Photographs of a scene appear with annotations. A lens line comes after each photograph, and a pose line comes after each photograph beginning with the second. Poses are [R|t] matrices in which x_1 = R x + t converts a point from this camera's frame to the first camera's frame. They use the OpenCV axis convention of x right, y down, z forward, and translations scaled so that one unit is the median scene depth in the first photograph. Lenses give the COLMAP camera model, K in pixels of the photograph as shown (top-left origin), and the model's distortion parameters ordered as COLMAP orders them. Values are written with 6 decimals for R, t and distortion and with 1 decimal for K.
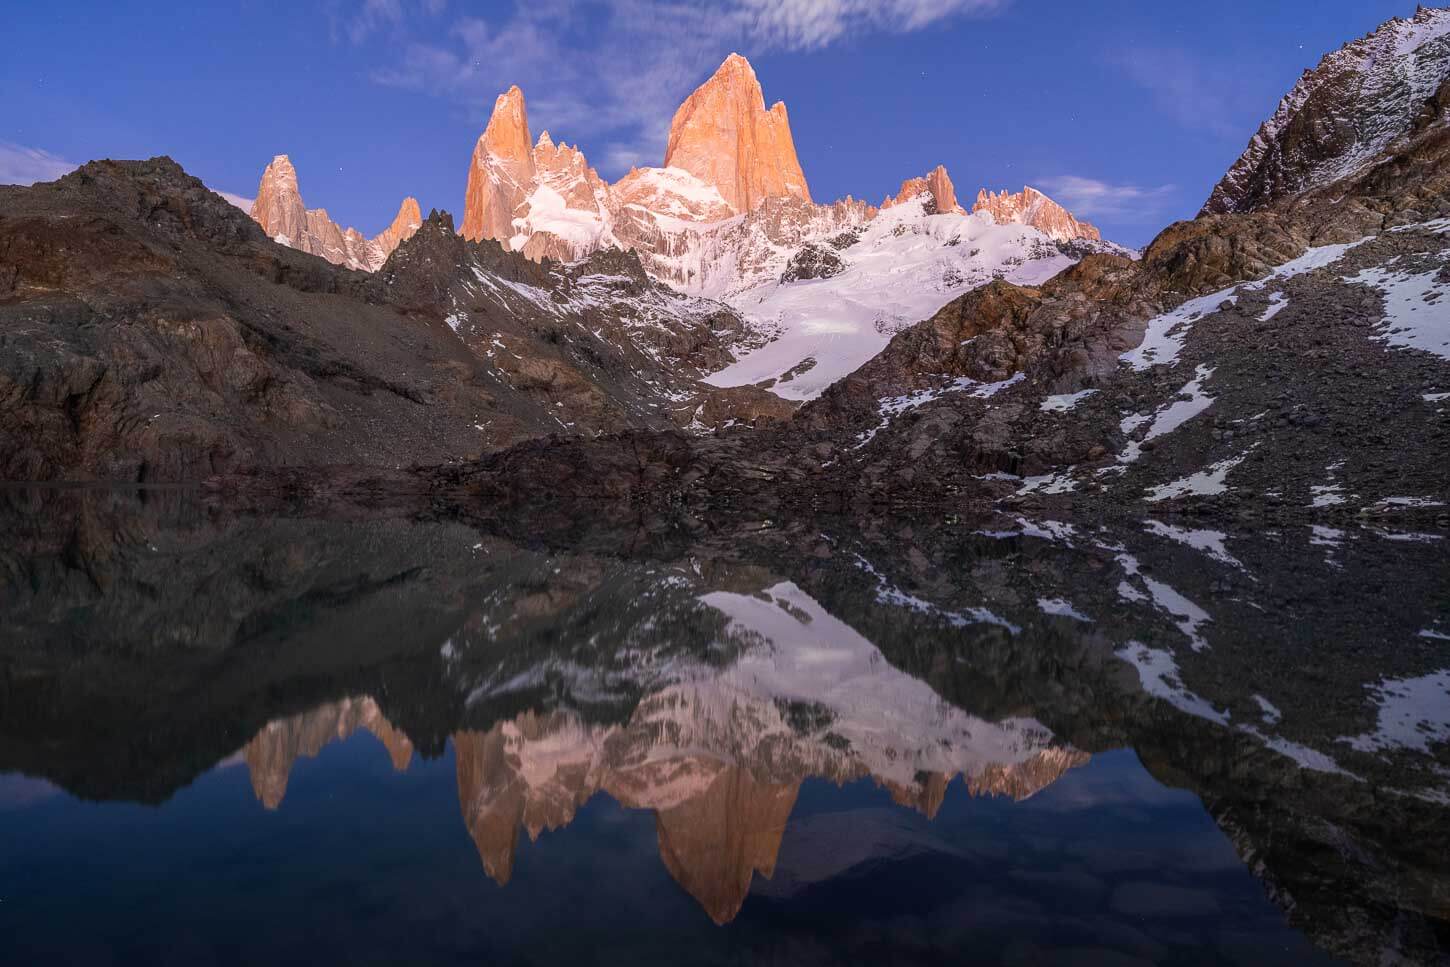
lens RADIAL K [[826.0, 0, 725.0], [0, 826.0, 483.5], [0, 0, 1]] dist [0.000891, -0.001037]
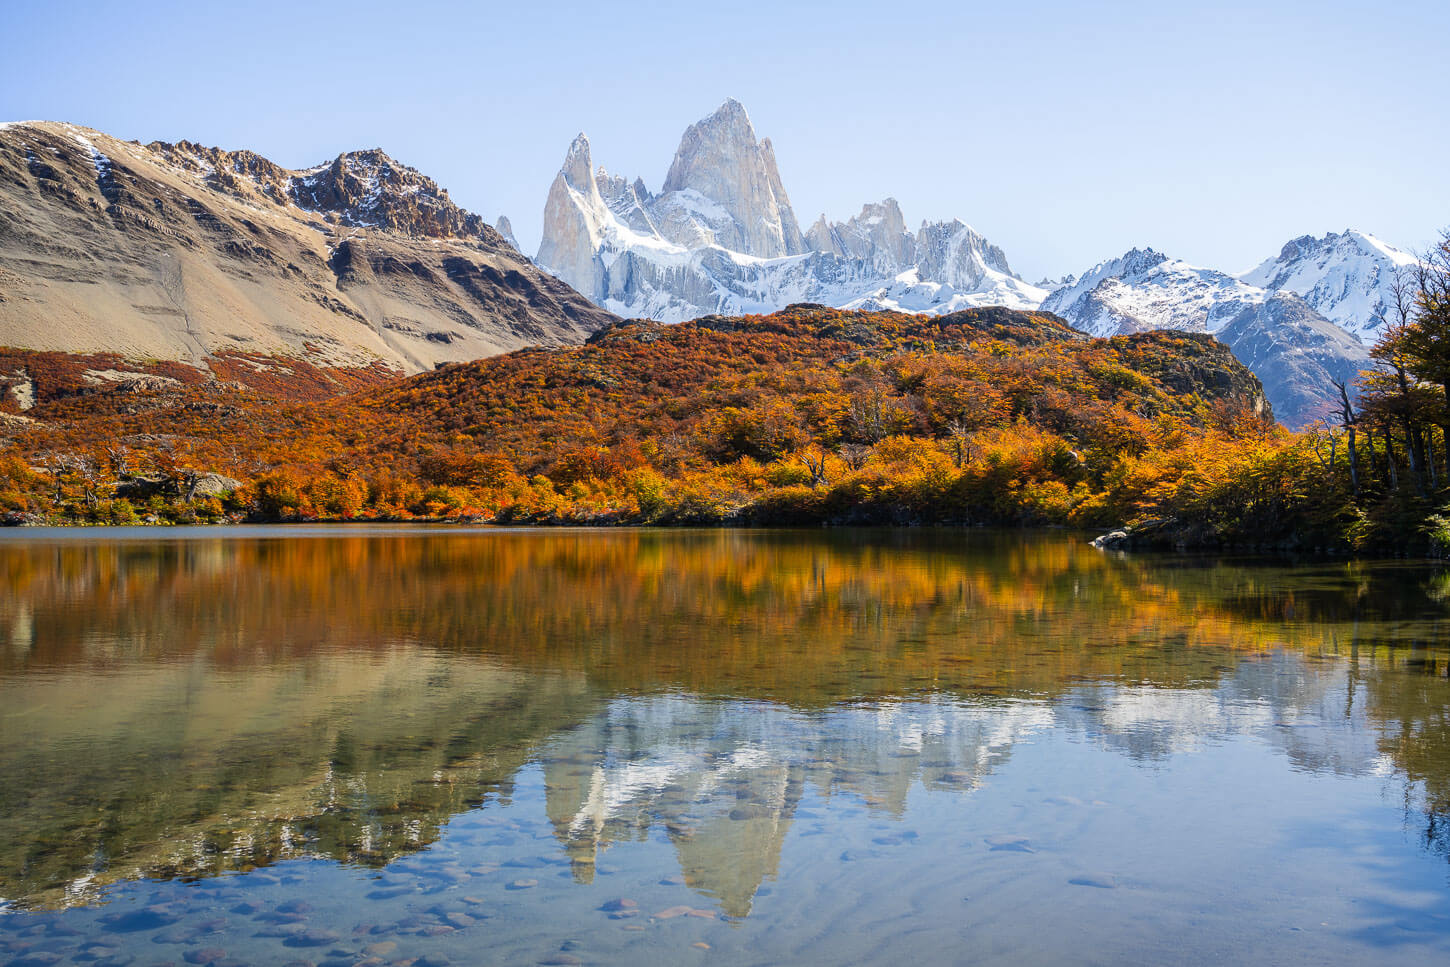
lens RADIAL K [[1399.4, 0, 725.0], [0, 1399.4, 483.5], [0, 0, 1]] dist [-0.021566, -0.009014]
pose [[0.977486, -0.017194, 0.210299, -1.406162], [0.019969, 0.999739, -0.011078, 0.280097], [-0.210053, 0.015028, 0.977574, -3.299286]]
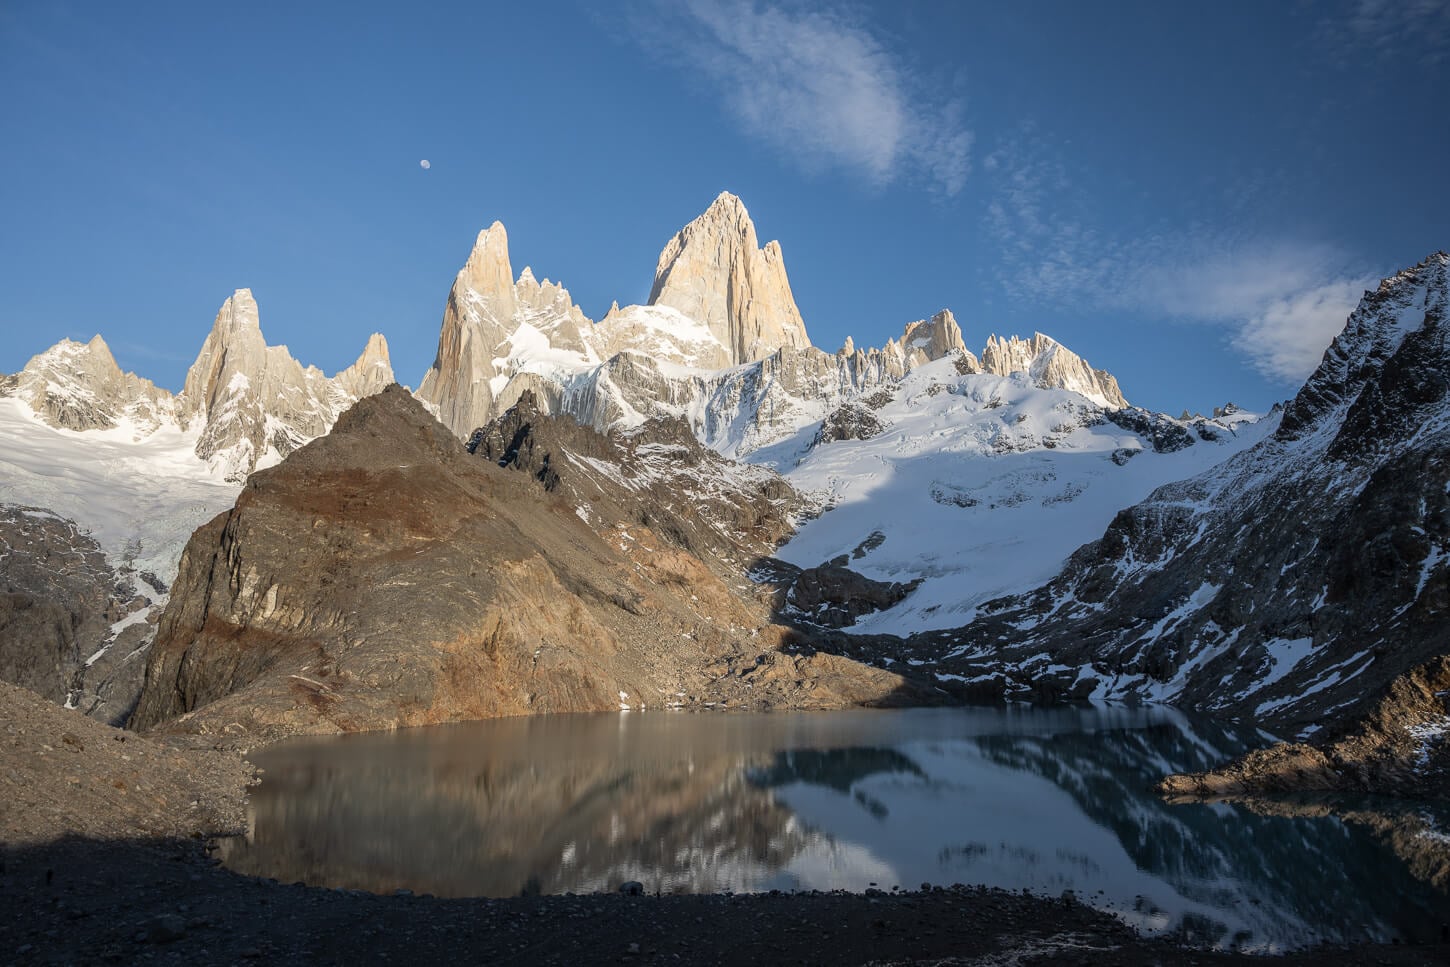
lens RADIAL K [[956.6, 0, 725.0], [0, 956.6, 483.5], [0, 0, 1]] dist [-0.001068, -0.003547]
pose [[0.998687, 0.008351, 0.050544, -0.133359], [-0.000041, 0.986755, -0.162217, -0.026397], [-0.051229, 0.162002, 0.985460, -0.105765]]
